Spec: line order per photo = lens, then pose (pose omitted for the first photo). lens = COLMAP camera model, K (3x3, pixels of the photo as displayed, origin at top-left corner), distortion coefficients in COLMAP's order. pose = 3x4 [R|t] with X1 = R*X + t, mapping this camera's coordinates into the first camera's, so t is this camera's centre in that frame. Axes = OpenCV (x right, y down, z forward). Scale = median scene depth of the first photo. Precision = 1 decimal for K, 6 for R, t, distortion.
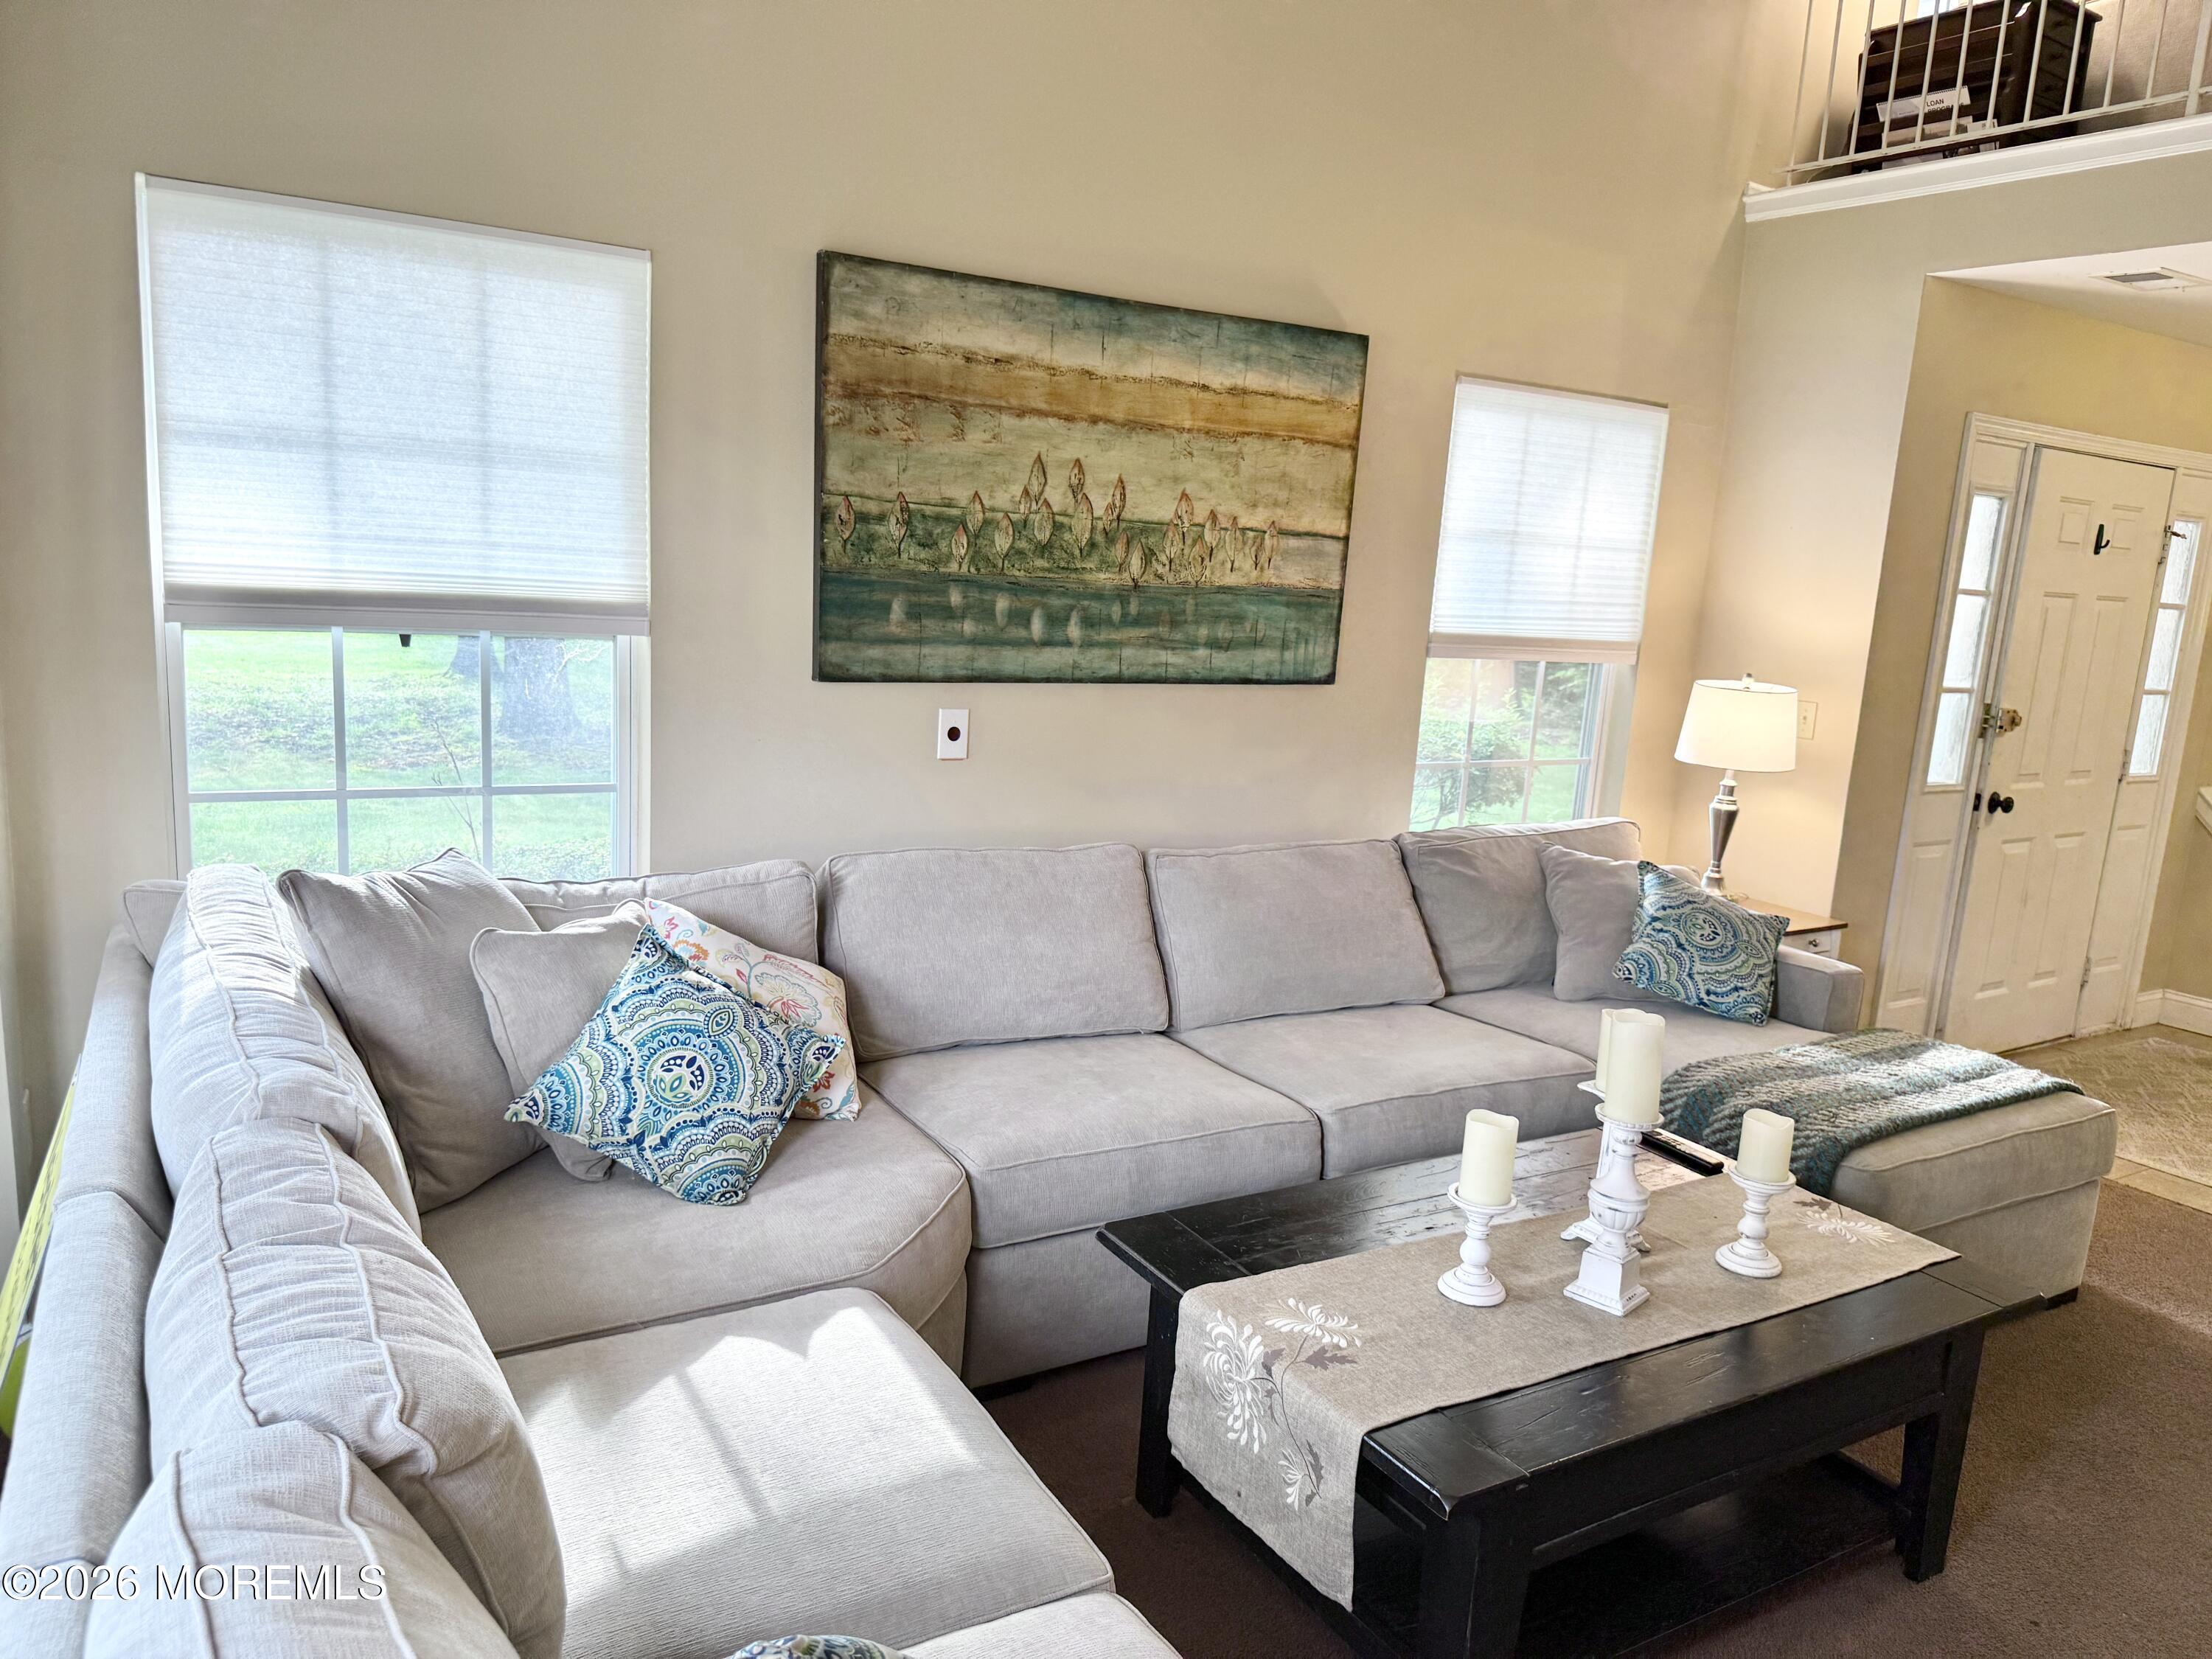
lens RADIAL K [[1515.5, 0, 1103.5], [0, 1515.5, 847.1], [0, 0, 1]] dist [0.109825, -0.132686]
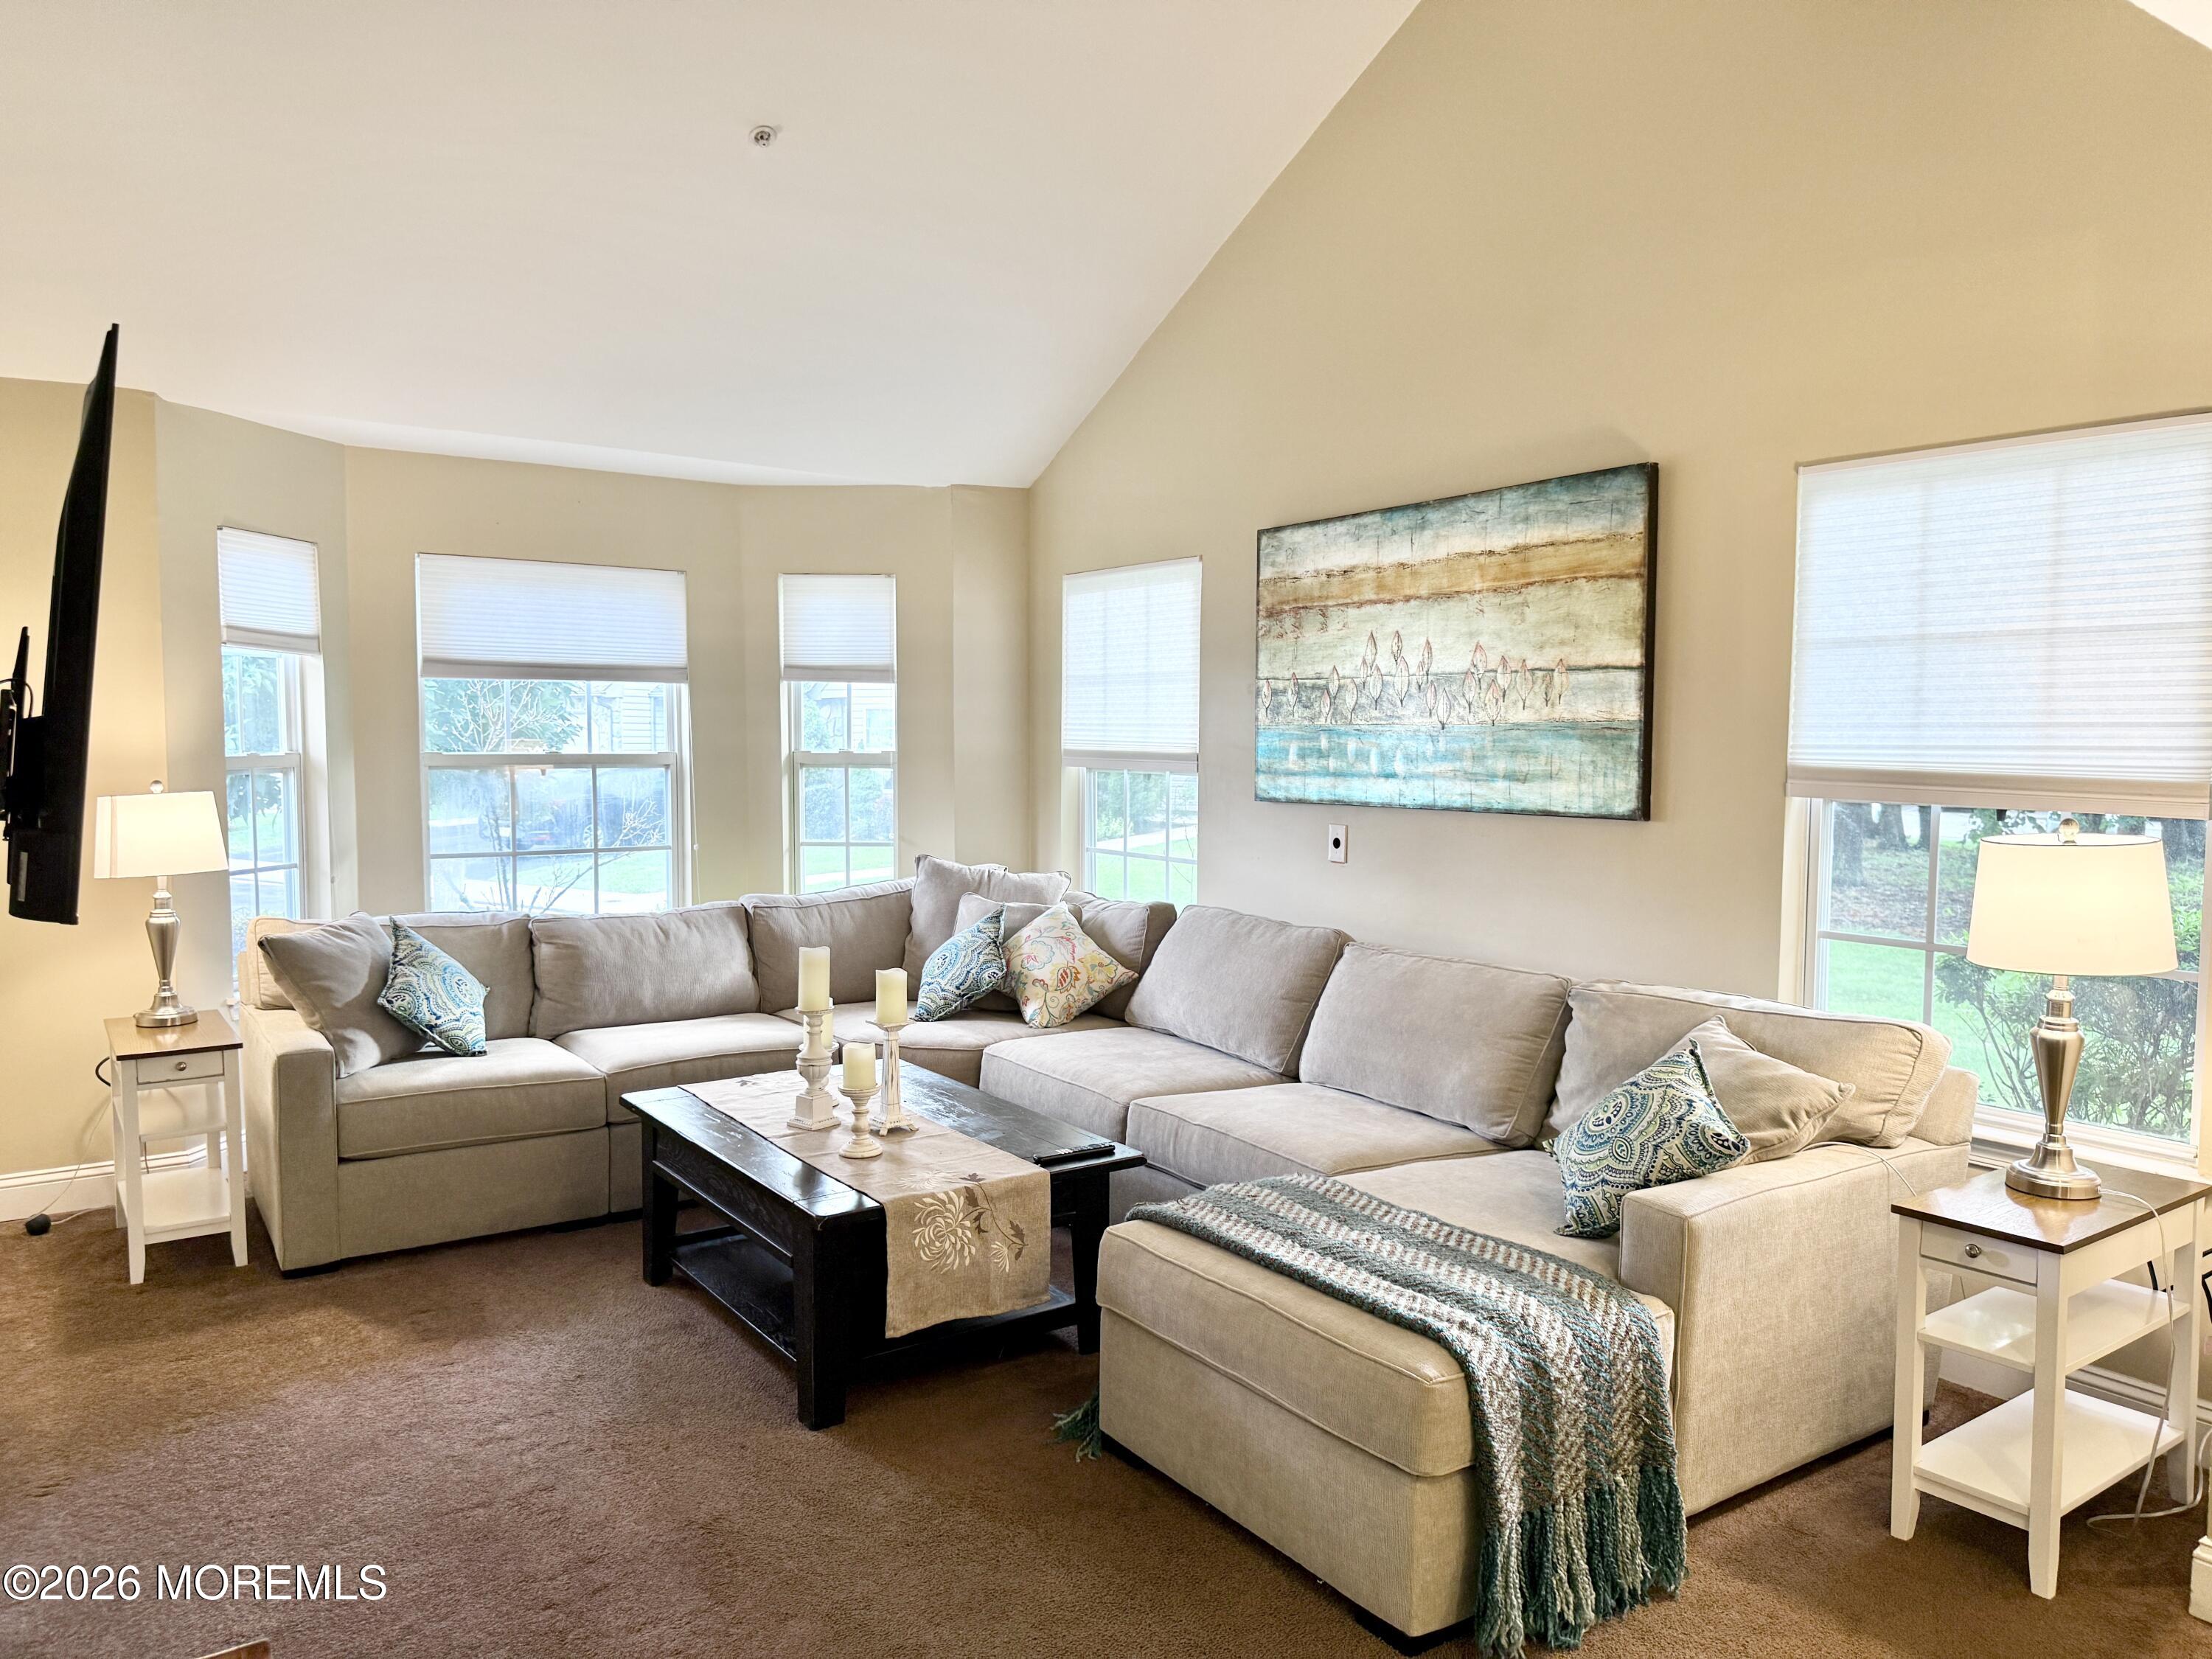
lens RADIAL K [[1544.4, 0, 1102.3], [0, 1544.4, 844.9], [0, 0, 1]] dist [0.132593, -0.222477]
pose [[0.063874, 0.012809, -0.997876, 1.253075], [-0.187718, 0.982223, 0.000593, -0.034983], [0.980144, 0.187281, 0.065143, 0.707086]]
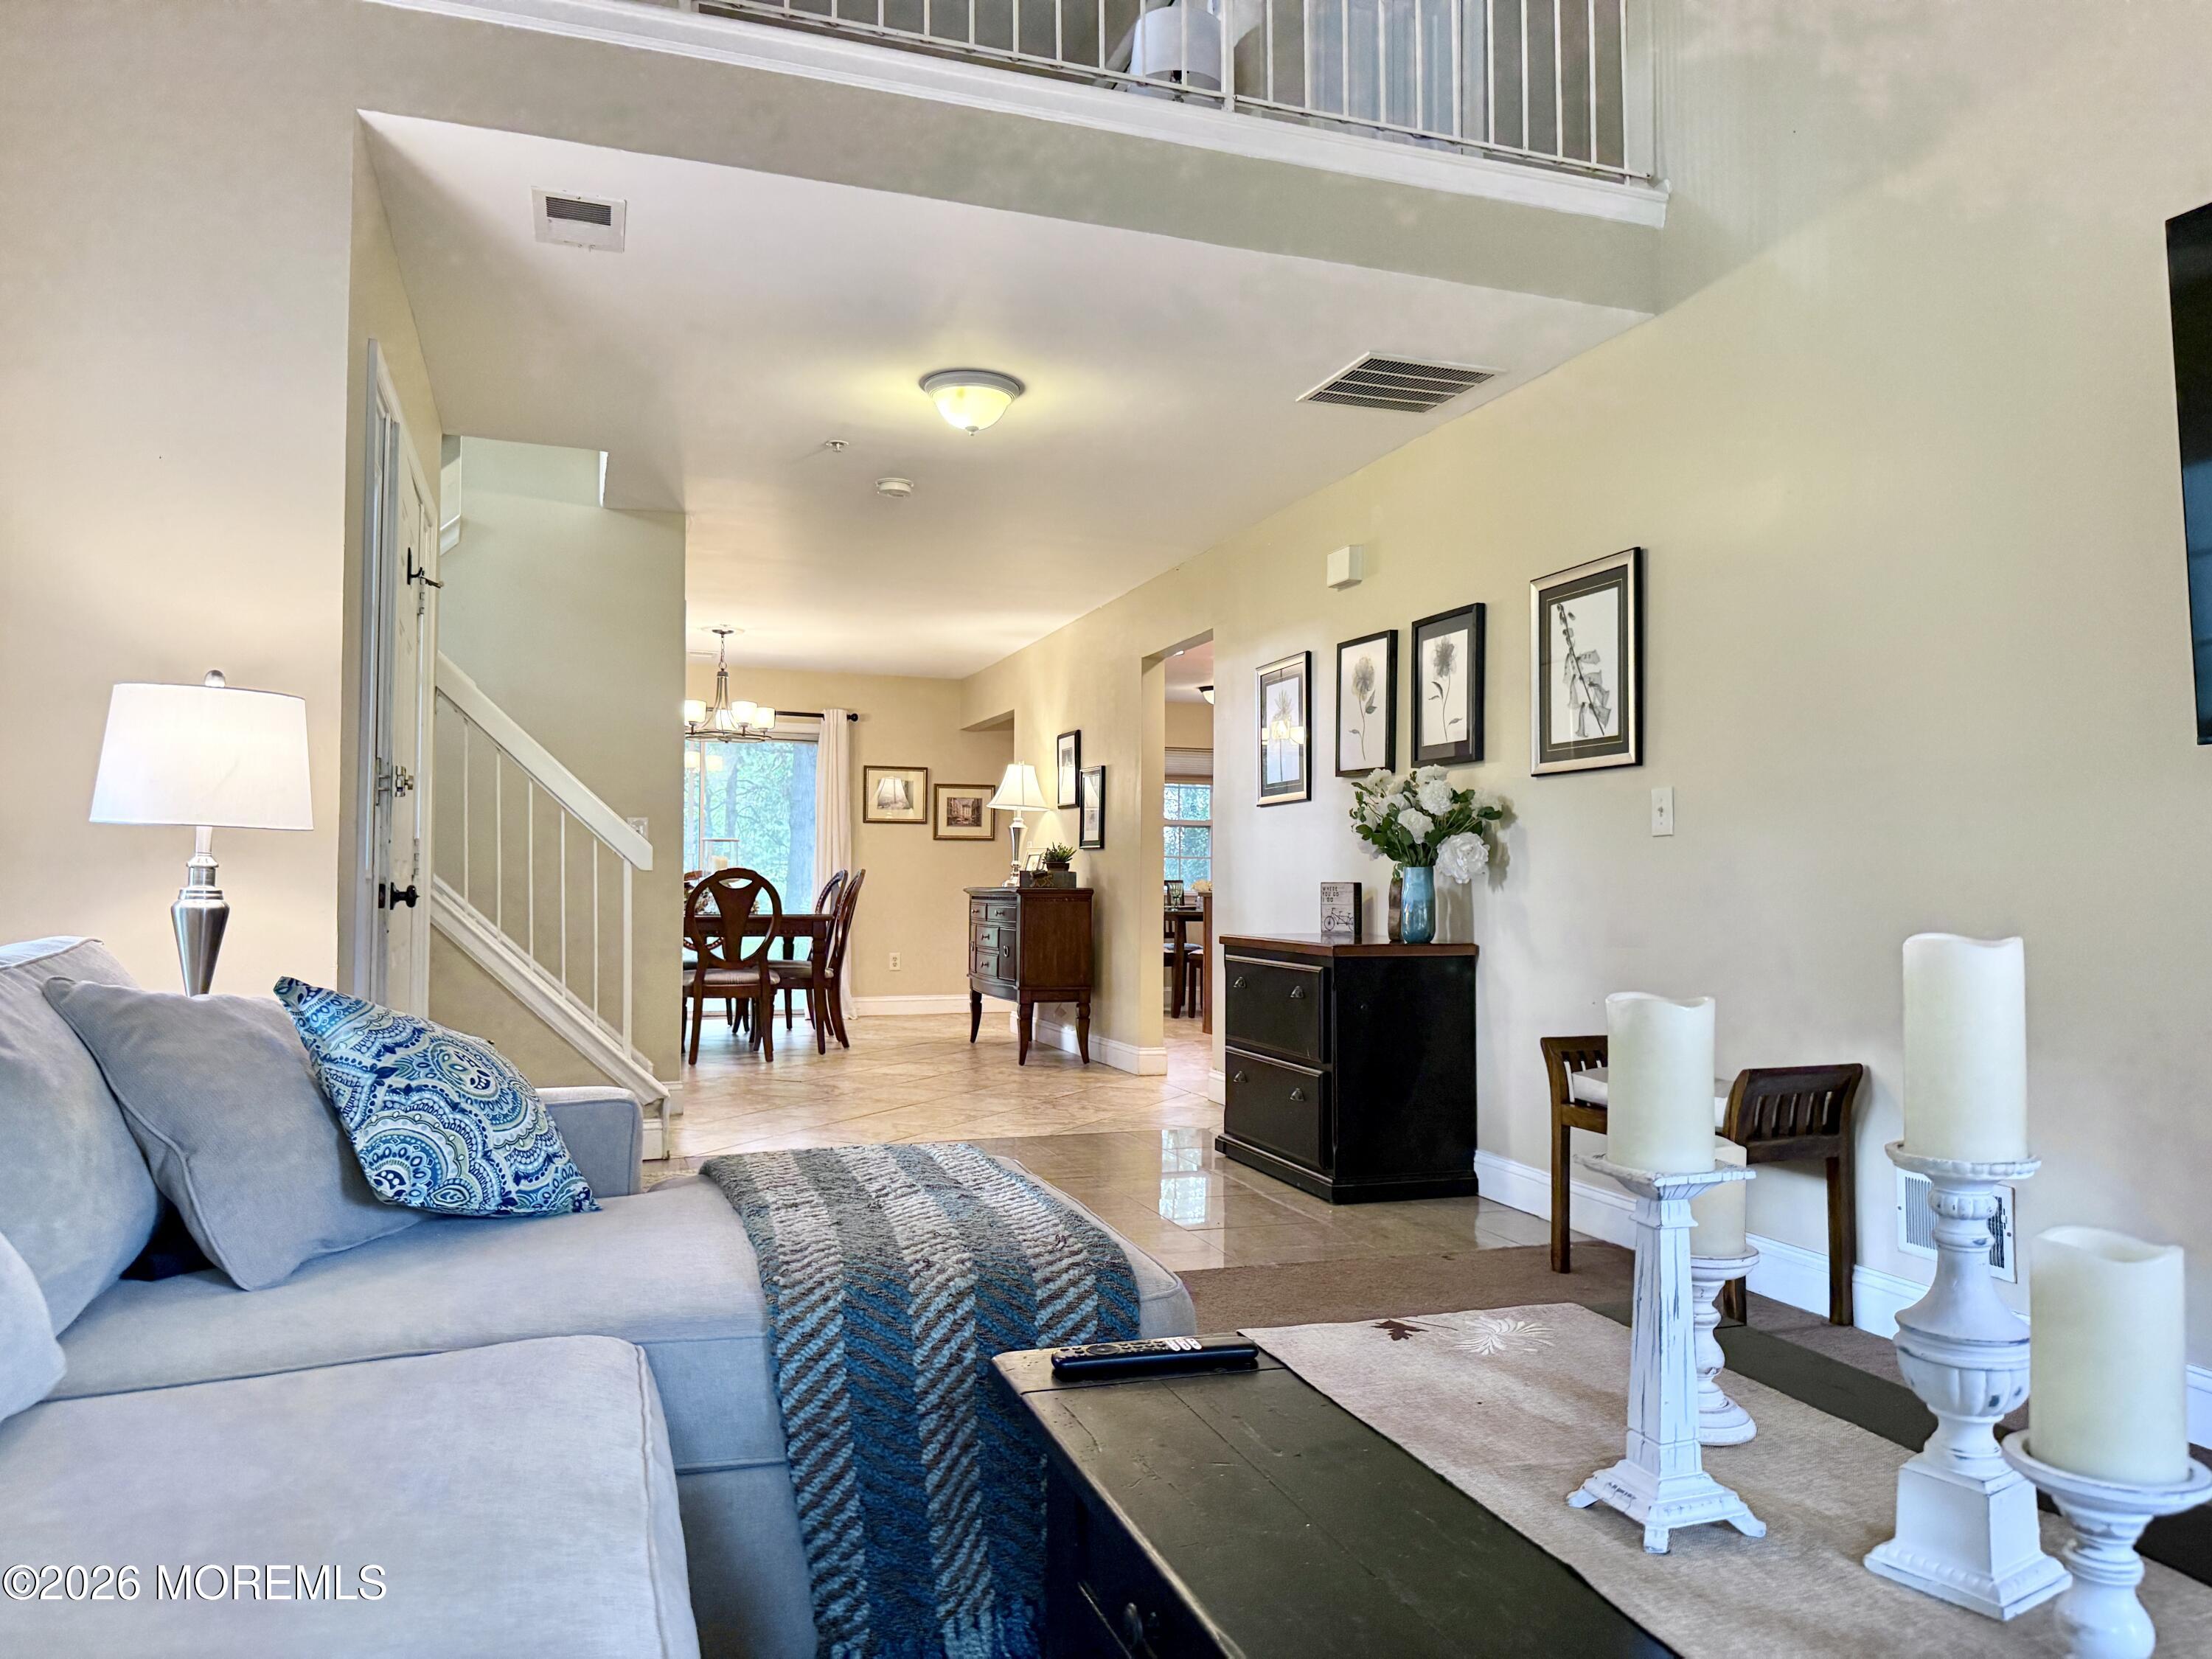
lens RADIAL K [[1511.1, 0, 1117.7], [0, 1511.1, 864.1], [0, 0, 1]] dist [0.146610, -0.299877]
pose [[0.205633, -0.047987, 0.977452, -0.090834], [0.193692, 0.981034, 0.007415, 0.023829], [-0.959270, 0.187799, 0.211028, 0.686612]]
